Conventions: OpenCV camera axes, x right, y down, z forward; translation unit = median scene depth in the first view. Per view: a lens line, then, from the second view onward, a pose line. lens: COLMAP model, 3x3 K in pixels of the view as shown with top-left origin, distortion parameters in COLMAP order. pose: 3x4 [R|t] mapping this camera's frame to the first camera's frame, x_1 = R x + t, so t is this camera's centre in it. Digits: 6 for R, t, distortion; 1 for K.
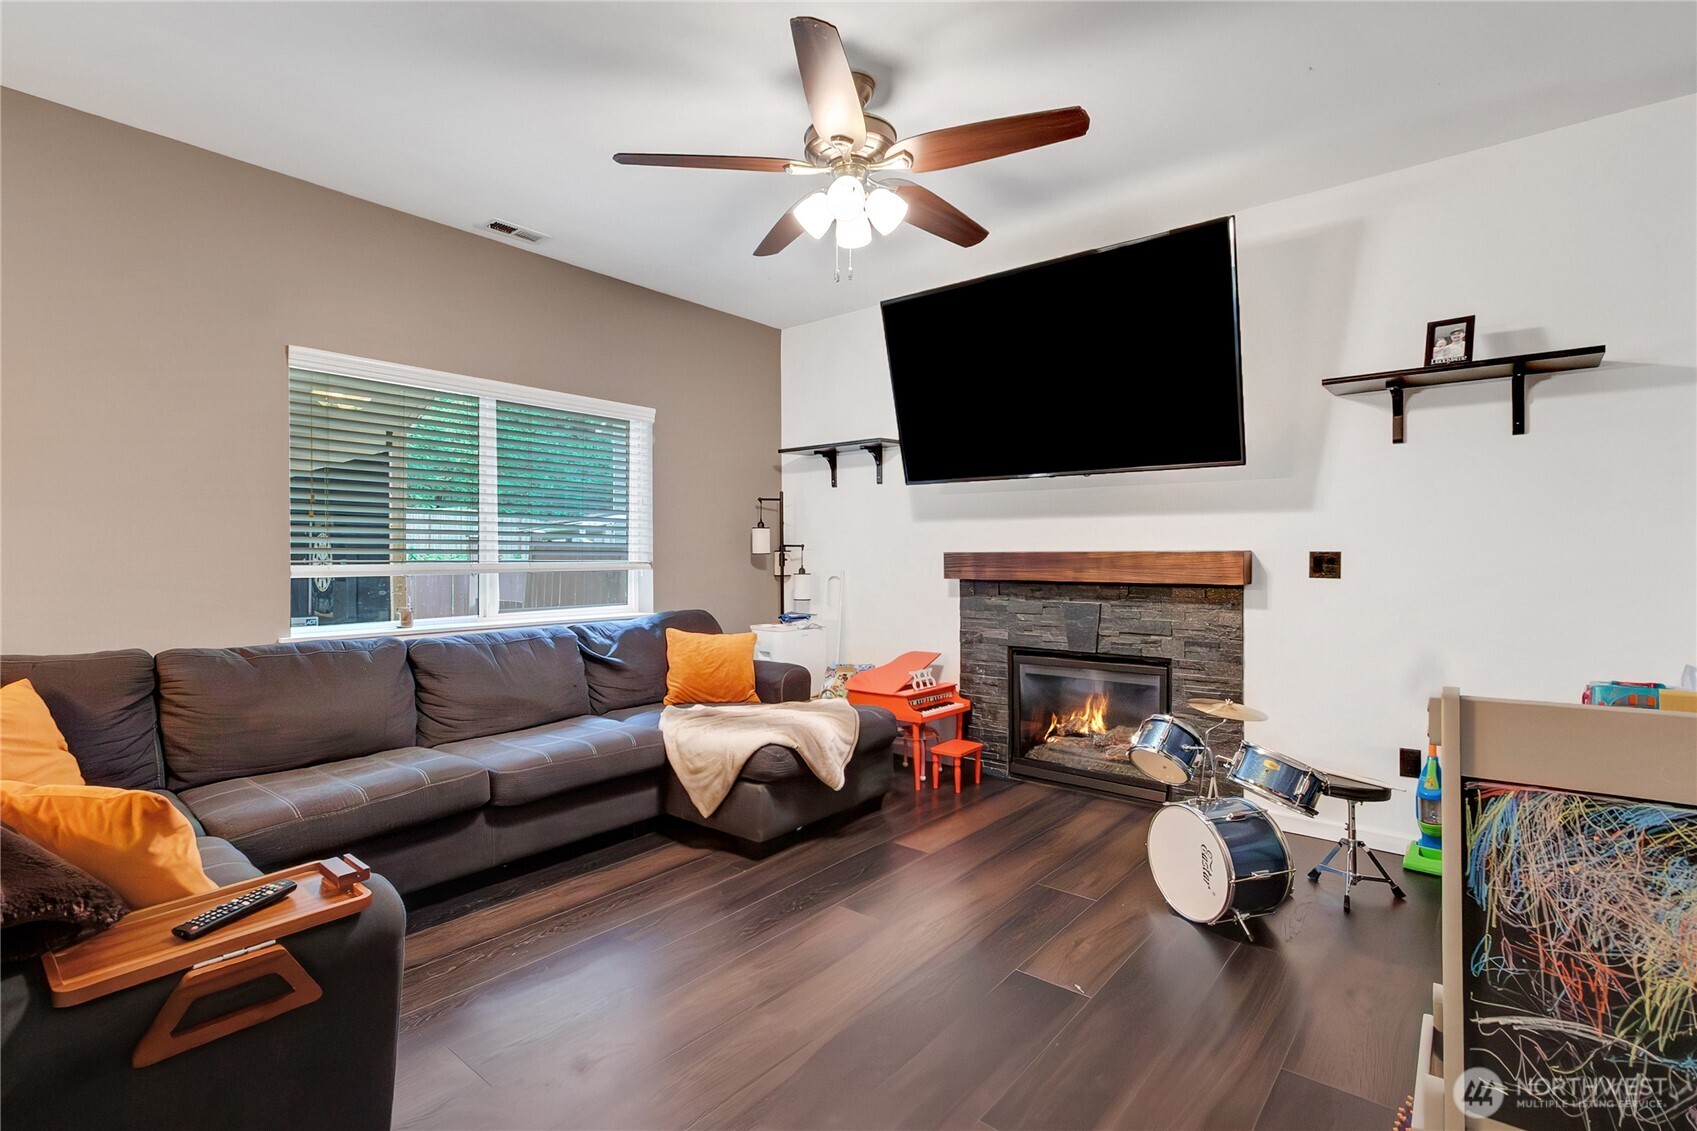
lens RADIAL K [[825.1, 0, 840.9], [0, 825.1, 560.6], [0, 0, 1]] dist [0.011205, -0.004209]
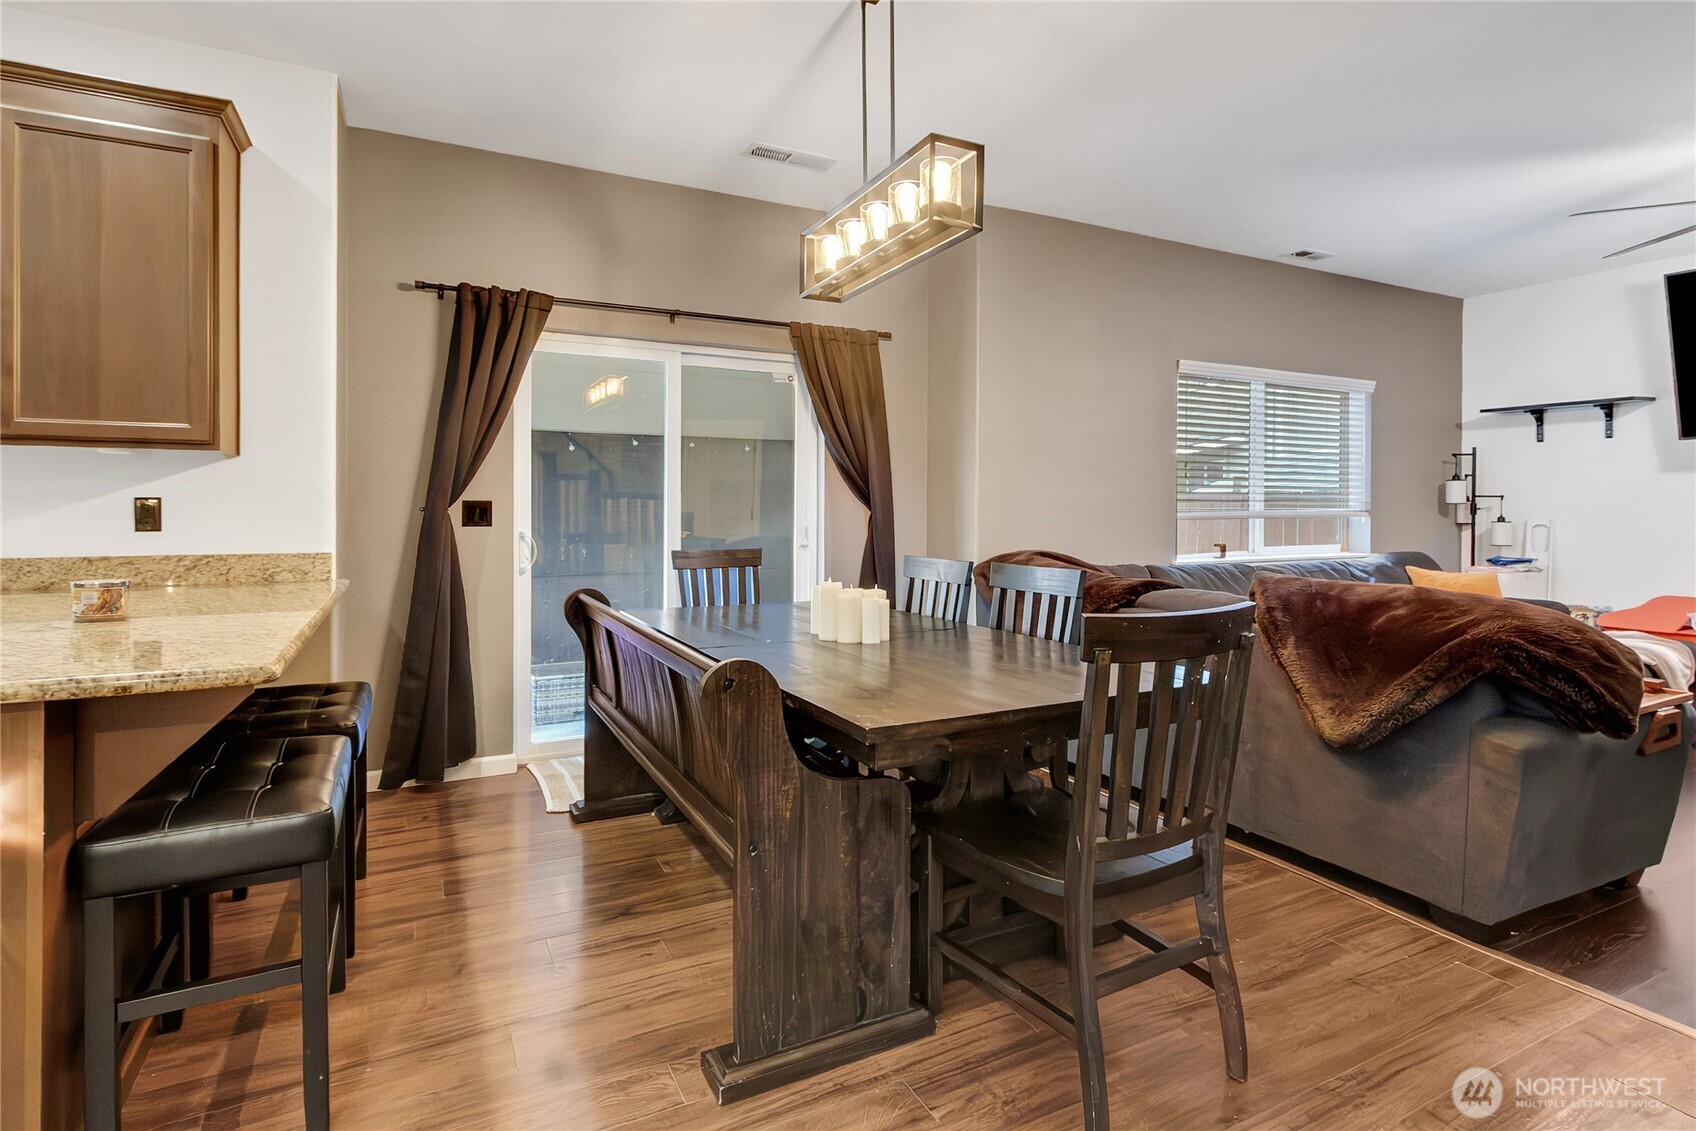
lens RADIAL K [[824.6, 0, 846.6], [0, 824.6, 504.3], [0, 0, 1]] dist [0.011205, -0.004209]
pose [[0.911421, 0.004919, -0.411446, -0.417041], [-0.007495, 0.999961, -0.004647, 0.004580], [0.411407, 0.007319, 0.911422, -0.388241]]
